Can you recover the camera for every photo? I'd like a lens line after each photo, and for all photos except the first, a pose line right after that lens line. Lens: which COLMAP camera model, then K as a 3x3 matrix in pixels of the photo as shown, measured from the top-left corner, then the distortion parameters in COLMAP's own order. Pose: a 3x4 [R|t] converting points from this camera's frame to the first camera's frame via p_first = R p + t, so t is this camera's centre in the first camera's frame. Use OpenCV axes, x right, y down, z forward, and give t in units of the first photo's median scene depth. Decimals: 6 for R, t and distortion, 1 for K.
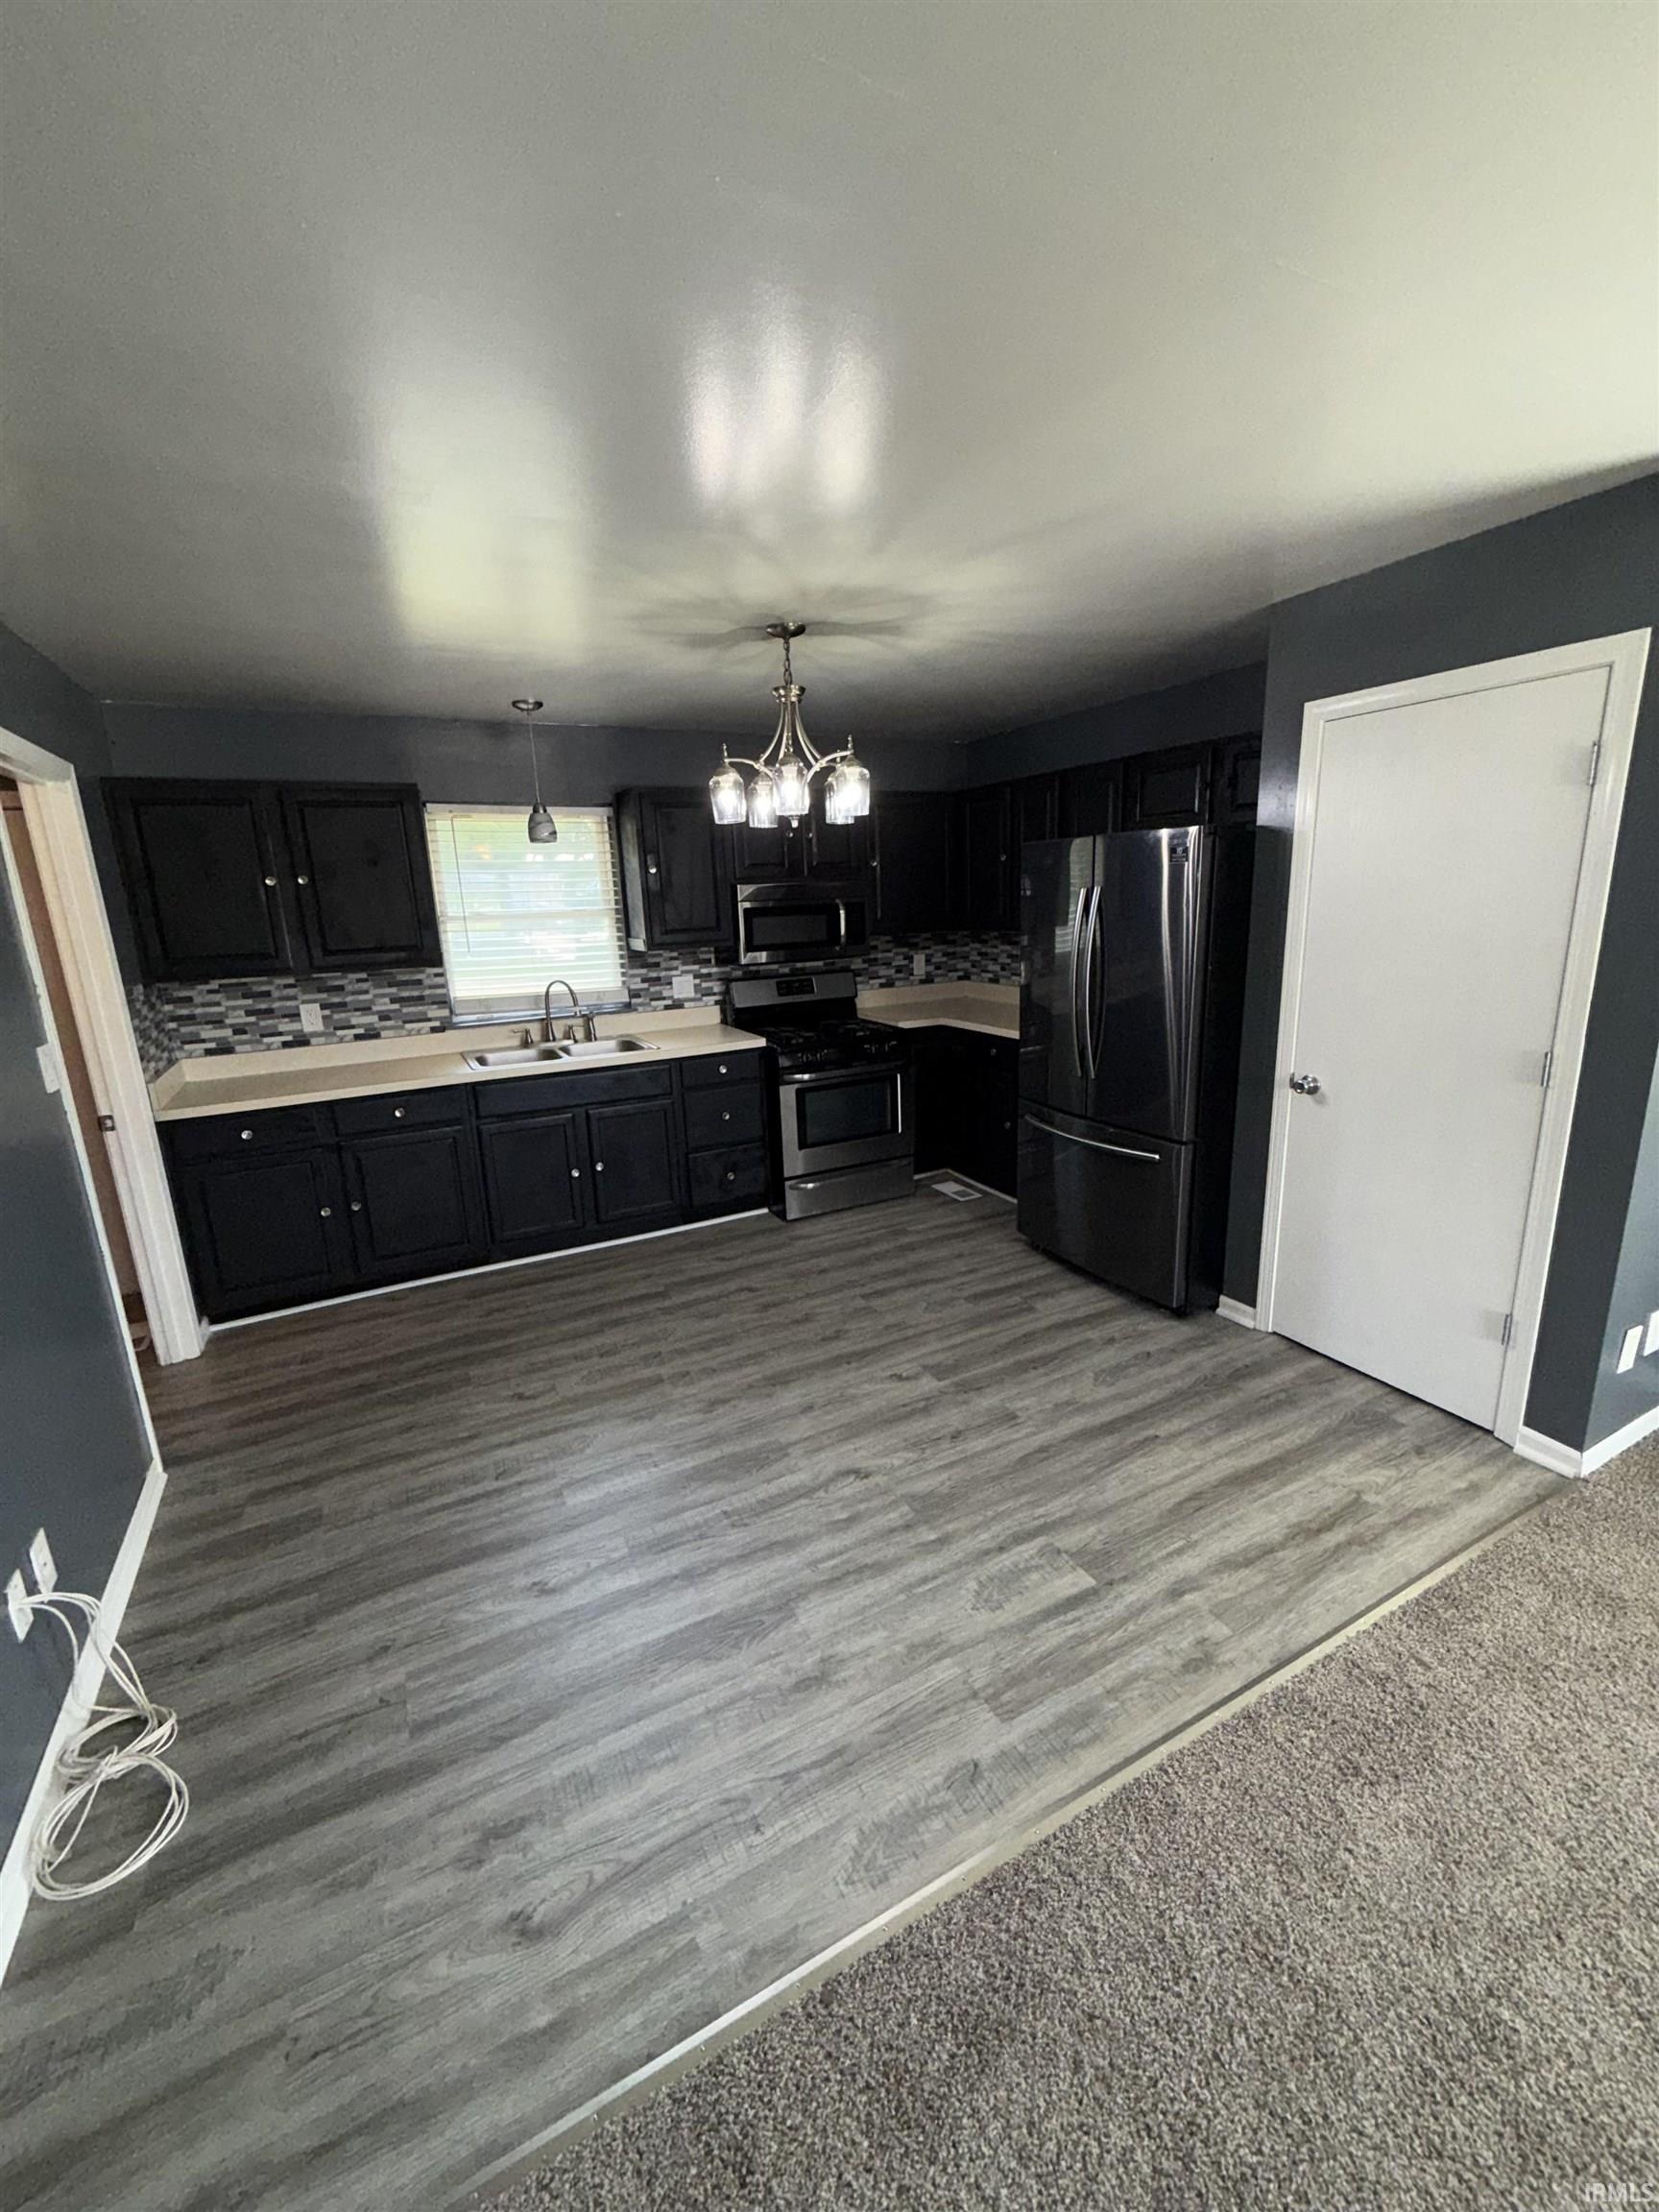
lens RADIAL K [[879.1, 0, 836.2], [0, 879.1, 1101.0], [0, 0, 1]] dist [0.001358, -0.000161]
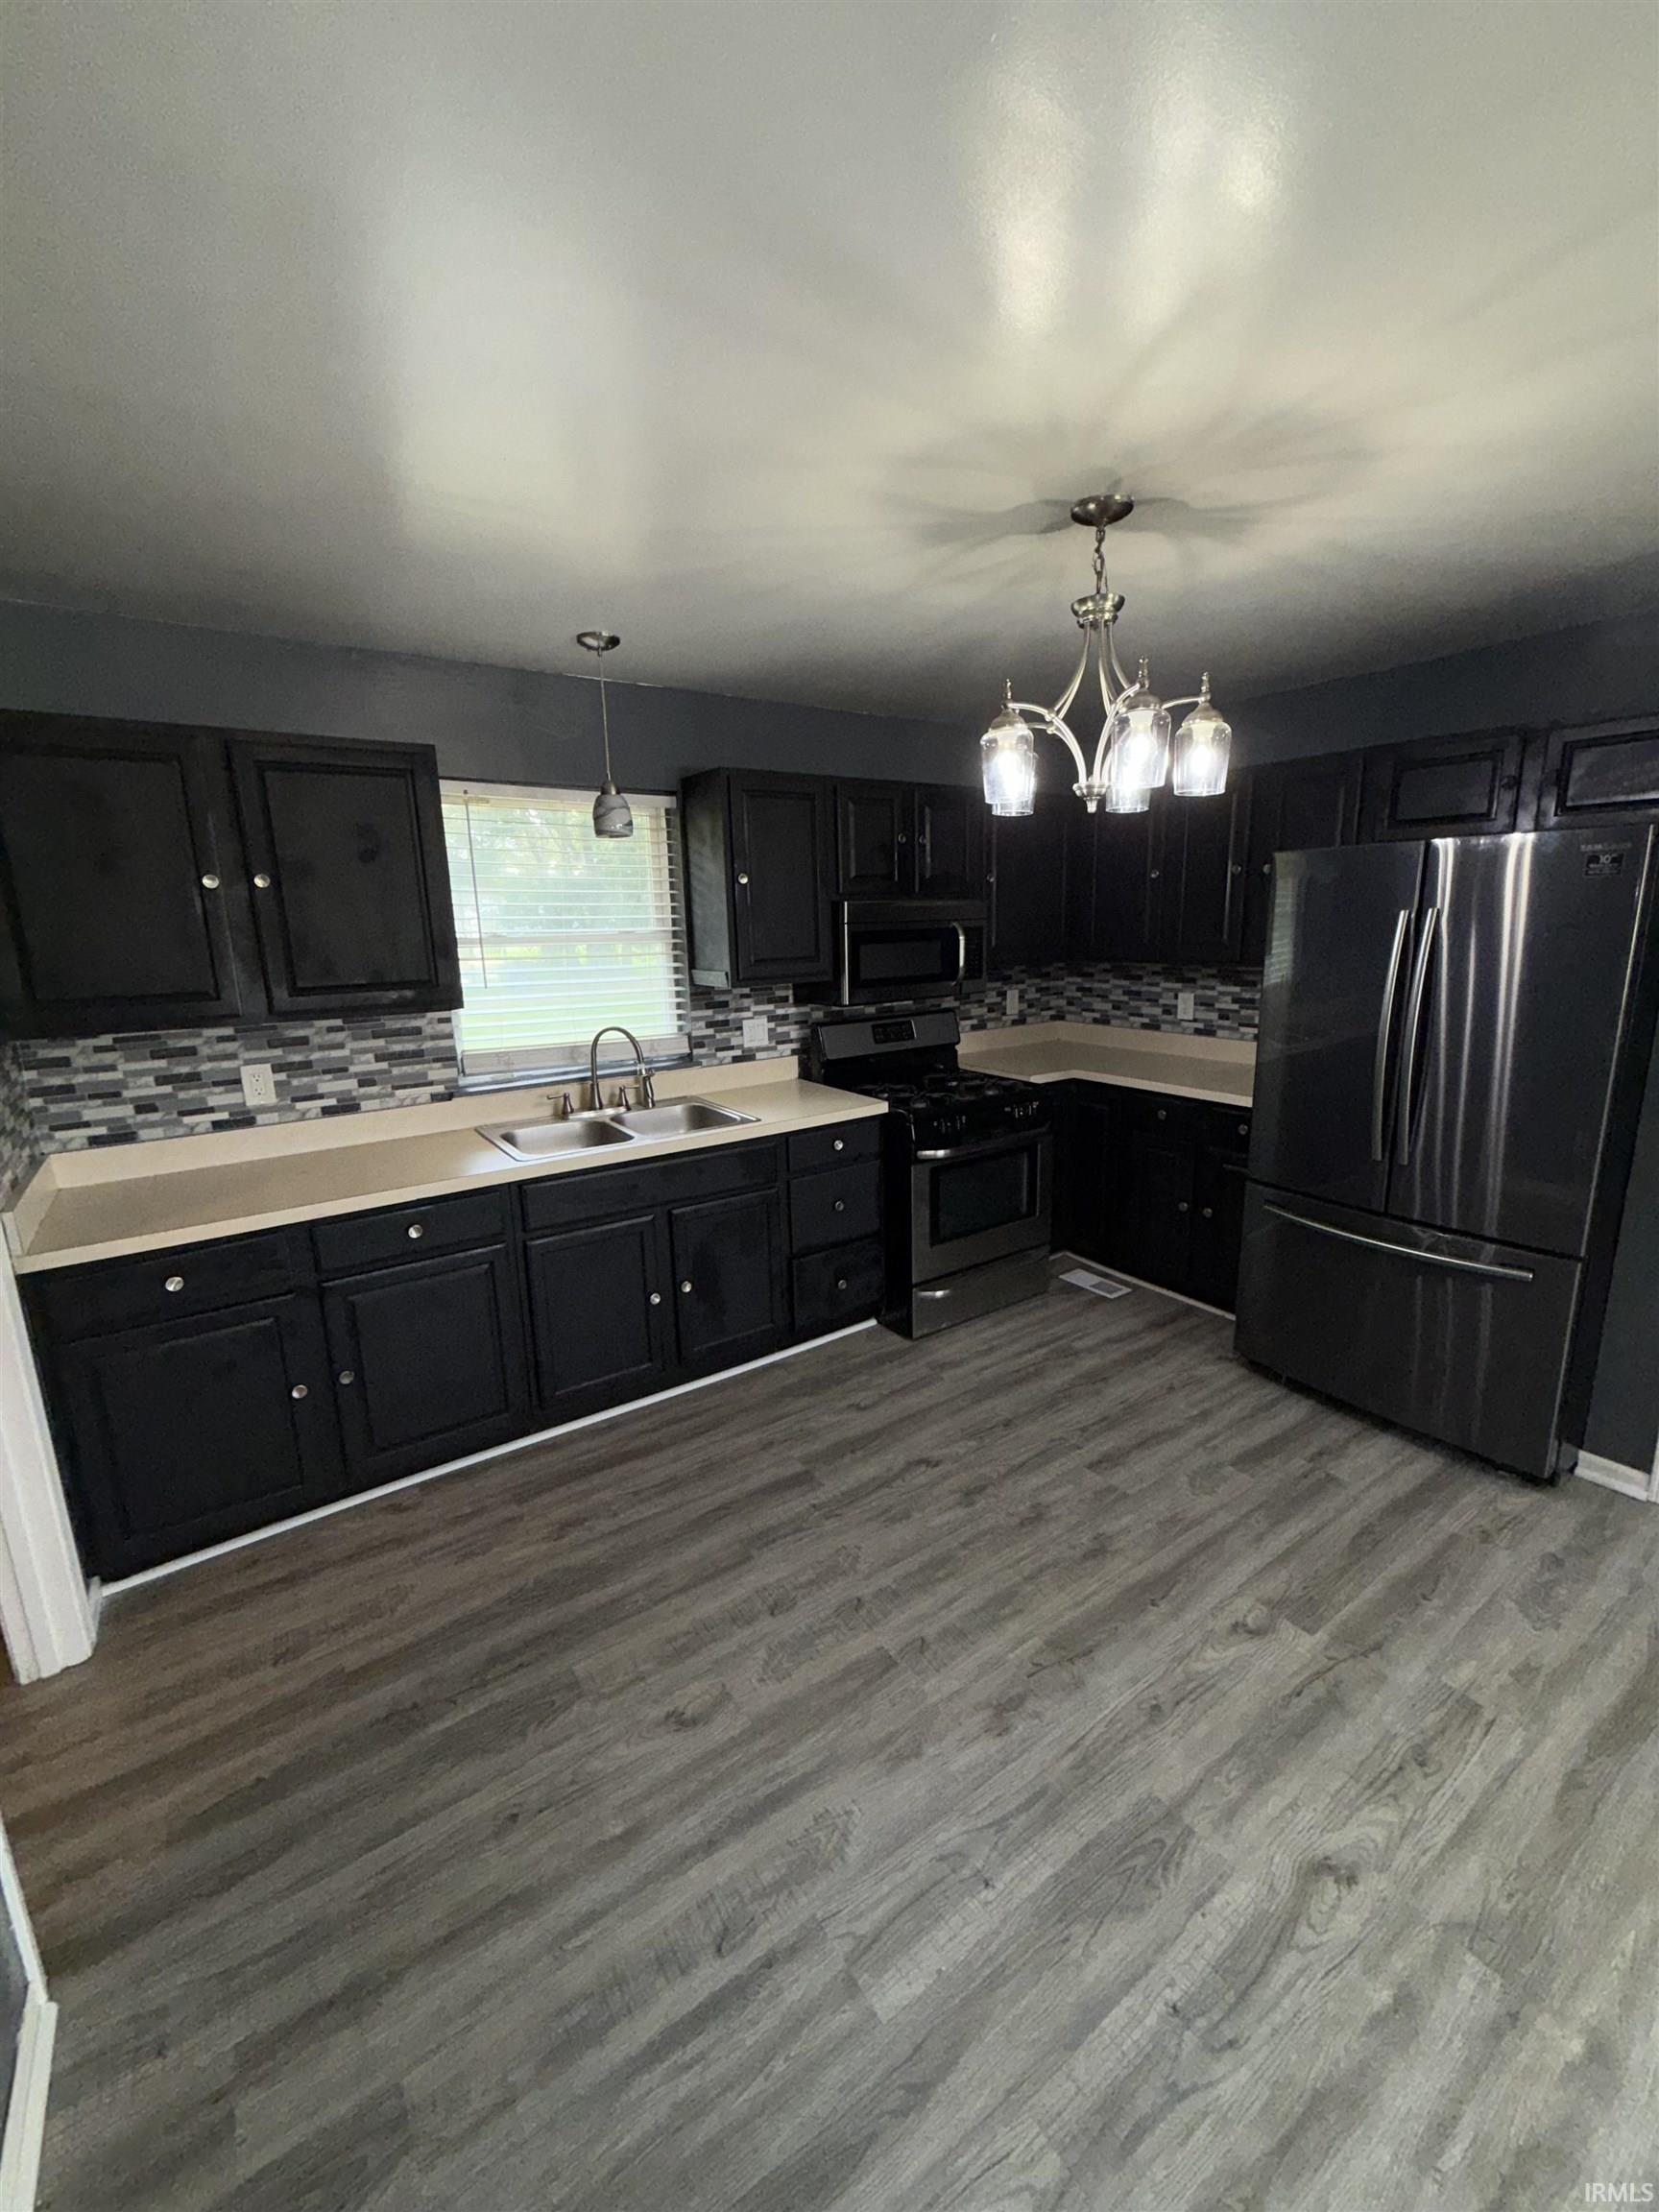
lens RADIAL K [[879.1, 0, 836.2], [0, 879.1, 1101.0], [0, 0, 1]] dist [0.001358, -0.000161]
pose [[0.992085, -0.012293, 0.124967, -0.249365], [0.015822, 0.999502, -0.027287, -0.059177], [-0.124569, 0.029048, 0.991786, 0.283213]]
